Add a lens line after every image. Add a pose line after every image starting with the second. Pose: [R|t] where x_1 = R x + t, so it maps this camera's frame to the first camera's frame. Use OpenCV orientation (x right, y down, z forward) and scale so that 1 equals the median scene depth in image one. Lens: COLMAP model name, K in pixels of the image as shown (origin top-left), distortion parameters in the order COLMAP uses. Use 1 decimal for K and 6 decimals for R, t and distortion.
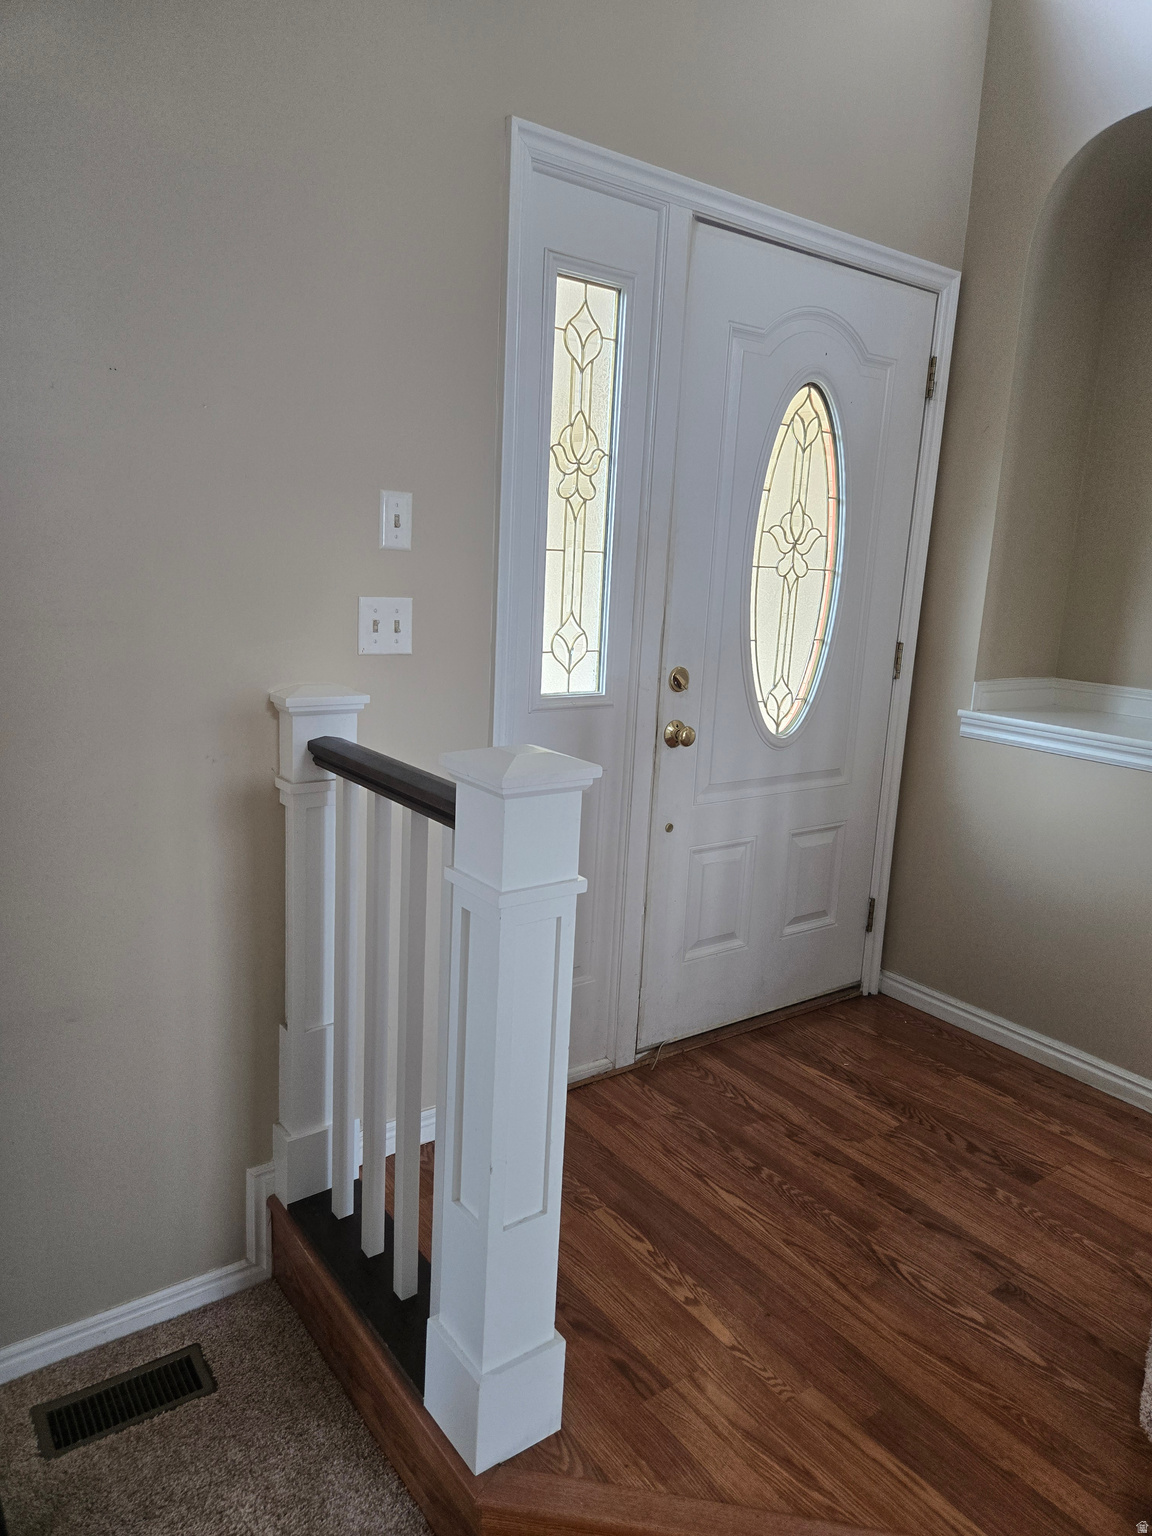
lens RADIAL K [[1032.5, 0, 572.8], [0, 1032.5, 757.7], [0, 0, 1]] dist [0.080838, -0.061581]
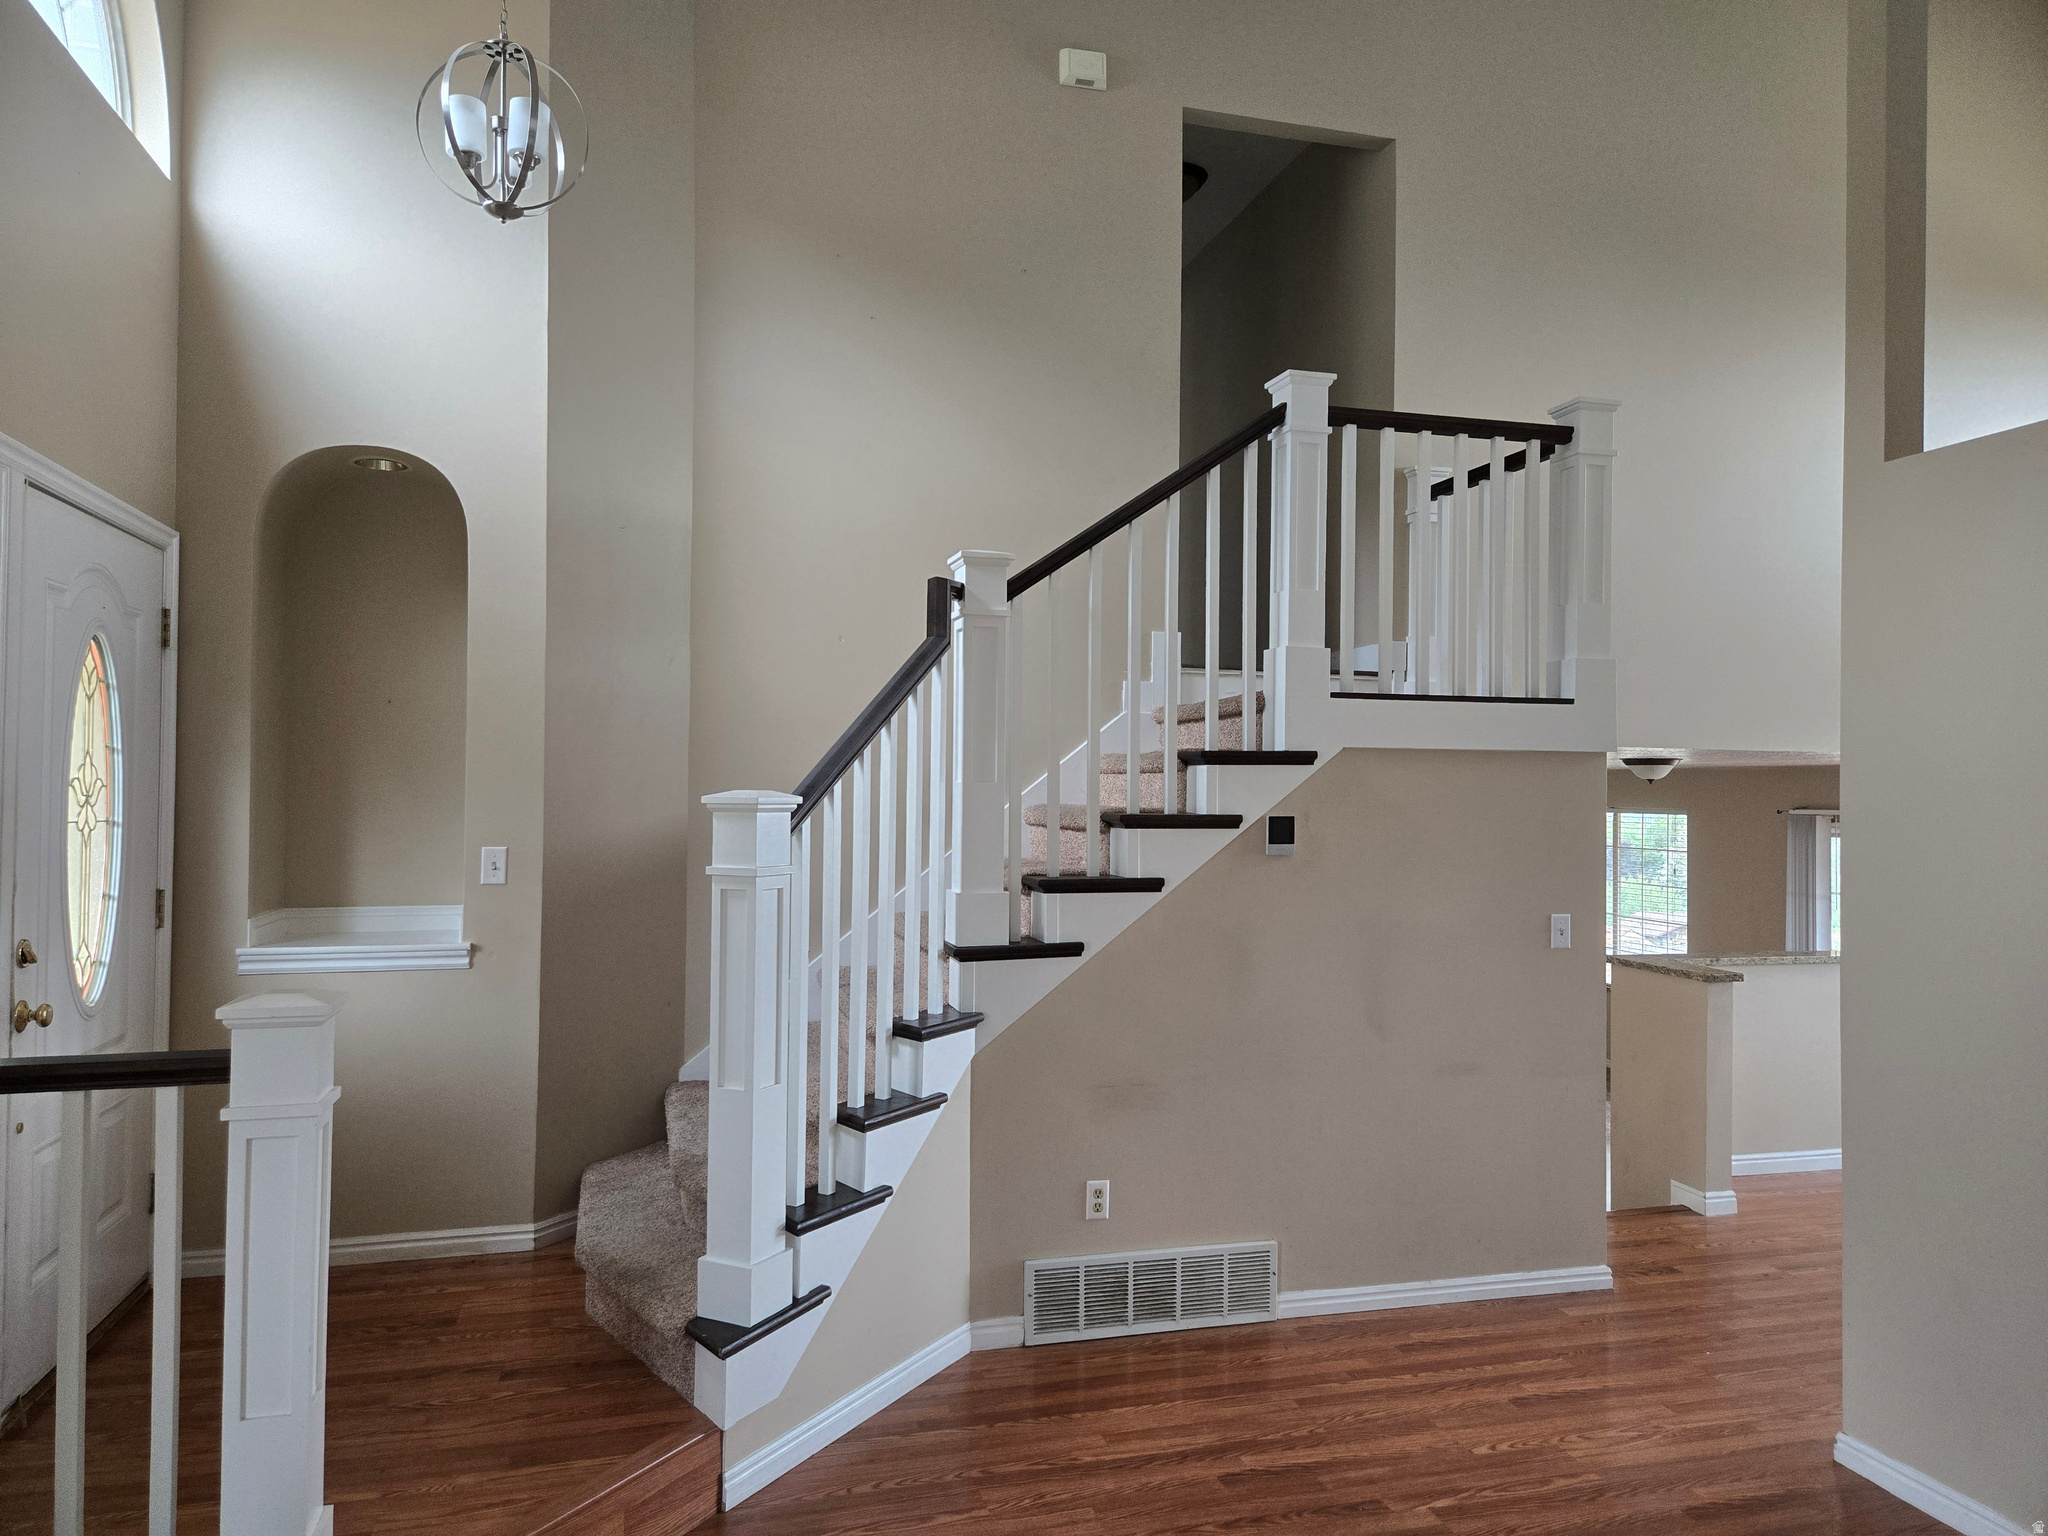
lens RADIAL K [[1376.6, 0, 1022.7], [0, 1376.6, 769.6], [0, 0, 1]] dist [0.080838, -0.061581]
pose [[0.369679, -0.031961, 0.928610, -0.649075], [0.190819, 0.980717, -0.042211, -0.014811], [-0.909355, 0.192801, 0.368649, -0.235190]]
